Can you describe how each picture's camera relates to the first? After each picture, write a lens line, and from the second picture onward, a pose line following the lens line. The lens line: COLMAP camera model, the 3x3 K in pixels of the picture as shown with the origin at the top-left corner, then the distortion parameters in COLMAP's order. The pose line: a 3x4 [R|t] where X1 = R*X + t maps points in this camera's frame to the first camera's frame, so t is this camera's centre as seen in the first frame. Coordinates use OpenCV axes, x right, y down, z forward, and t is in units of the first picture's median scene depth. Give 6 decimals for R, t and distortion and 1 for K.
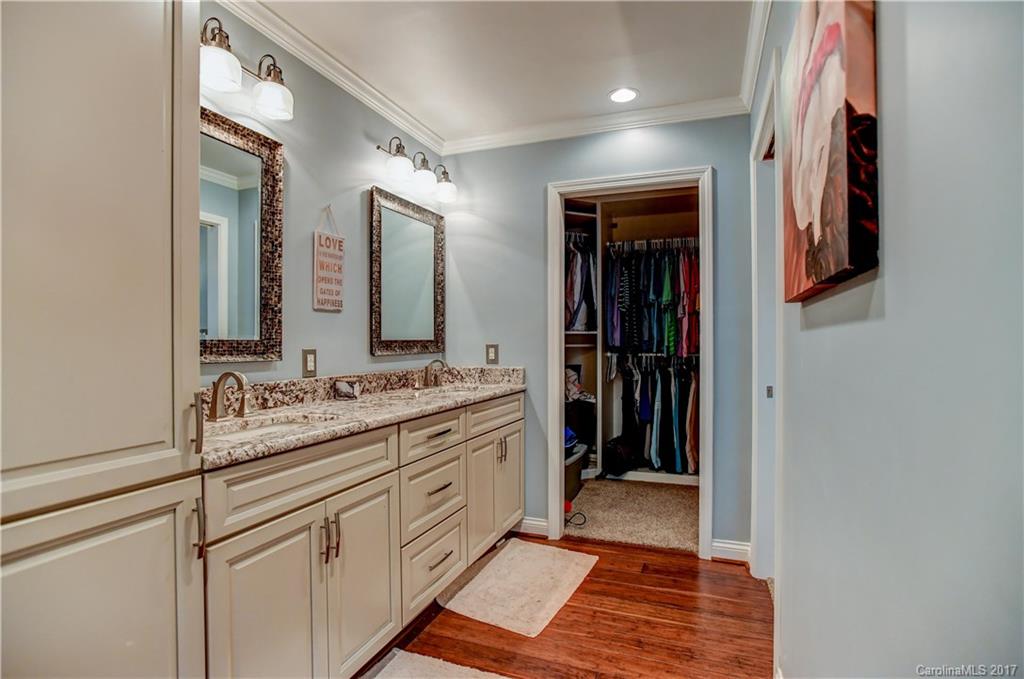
lens RADIAL K [[506.0, 0, 513.4], [0, 506.0, 343.4], [0, 0, 1]] dist [-0.019429, 0.001990]
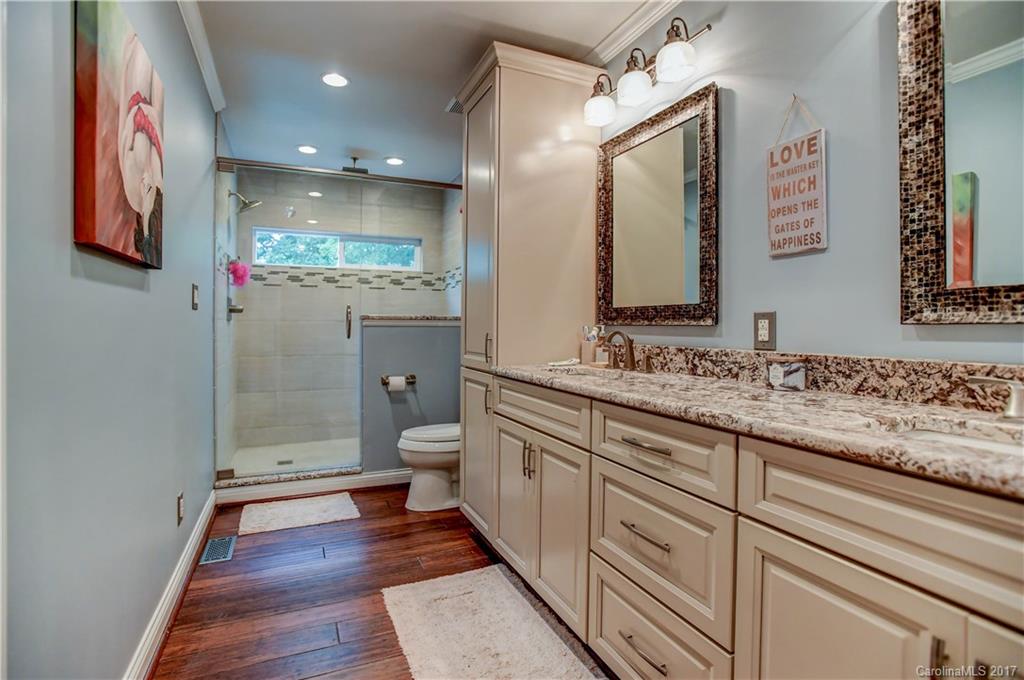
lens RADIAL K [[506.0, 0, 511.8], [0, 506.0, 329.9], [0, 0, 1]] dist [-0.019429, 0.001990]
pose [[-0.704478, 0.002047, -0.709723, 0.405255], [-0.004582, 0.999962, 0.007433, 0.035259], [0.709711, 0.008488, -0.704442, 1.327607]]
